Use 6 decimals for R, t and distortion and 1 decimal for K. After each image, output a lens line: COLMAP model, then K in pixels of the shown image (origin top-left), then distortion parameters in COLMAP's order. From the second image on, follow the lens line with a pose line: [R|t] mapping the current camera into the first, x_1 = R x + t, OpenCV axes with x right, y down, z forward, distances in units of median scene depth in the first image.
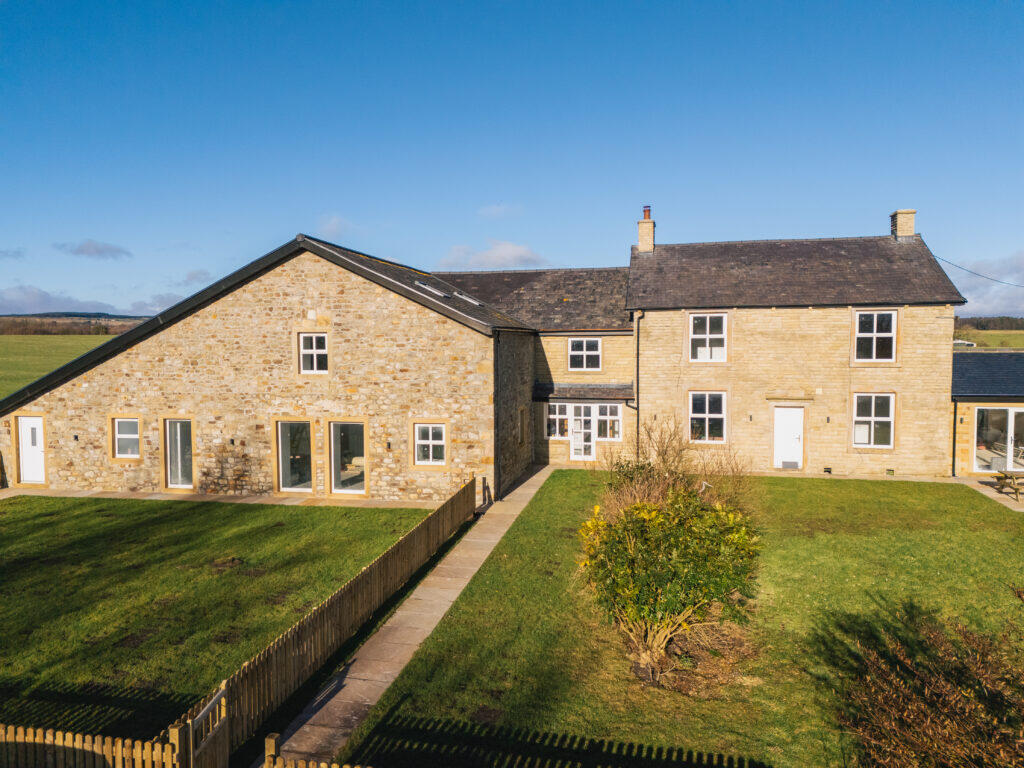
lens RADIAL K [[747.7, 0, 512.0], [0, 747.7, 384.0], [0, 0, 1]] dist [0.082326, -0.075991]
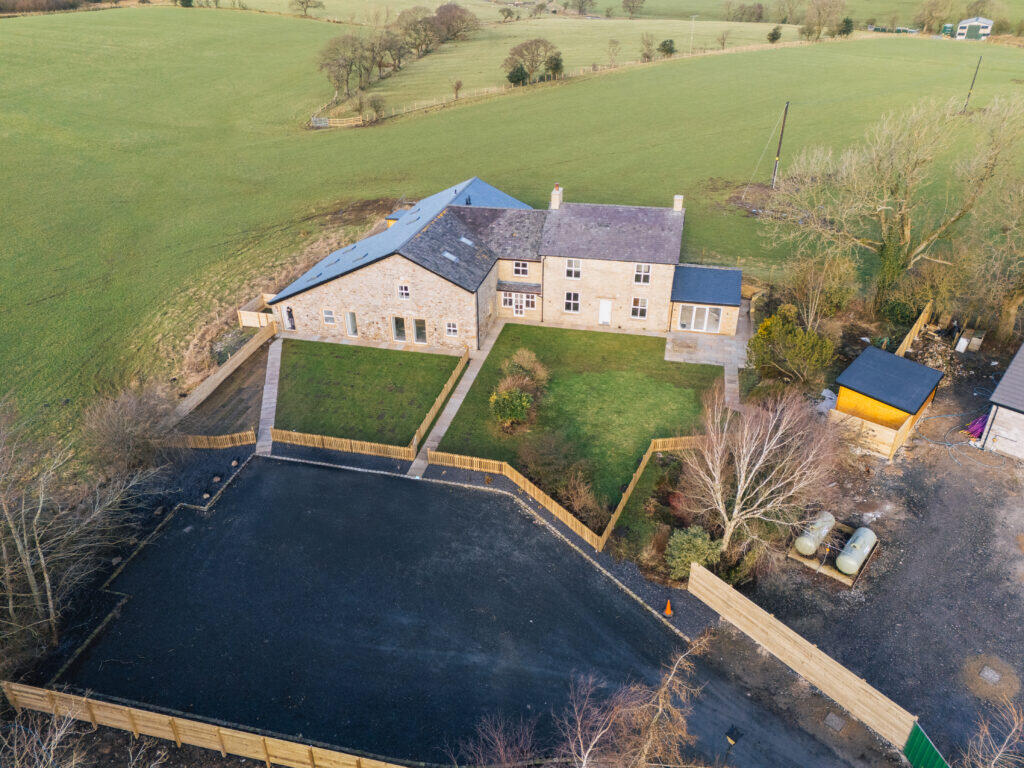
lens RADIAL K [[747.7, 0, 512.0], [0, 747.7, 384.0], [0, 0, 1]] dist [0.082326, -0.075991]
pose [[0.999608, 0.013553, -0.024488, 0.148047], [-0.001366, 0.897524, 0.440963, -0.796540], [0.027955, -0.440757, 0.897191, -1.248129]]
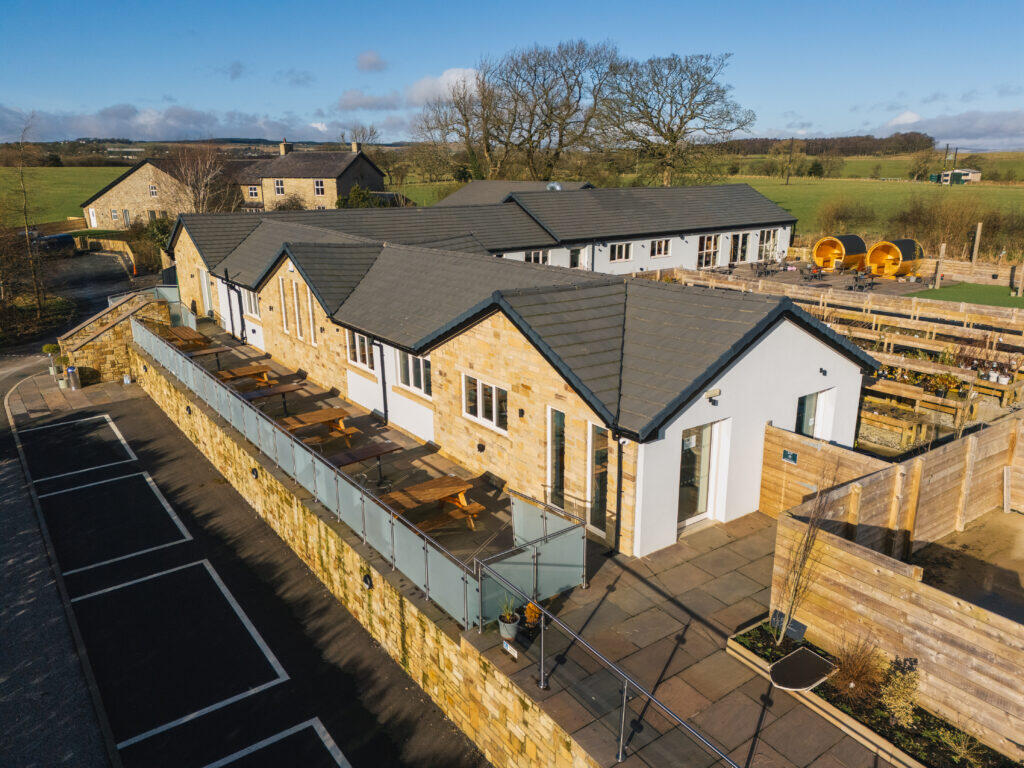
lens RADIAL K [[747.7, 0, 512.0], [0, 747.7, 384.0], [0, 0, 1]] dist [0.082326, -0.075991]
pose [[0.981842, 0.051985, -0.182439, 2.001352], [-0.010389, 0.975011, 0.221914, 0.032933], [0.189417, -0.215989, 0.957846, -2.227039]]
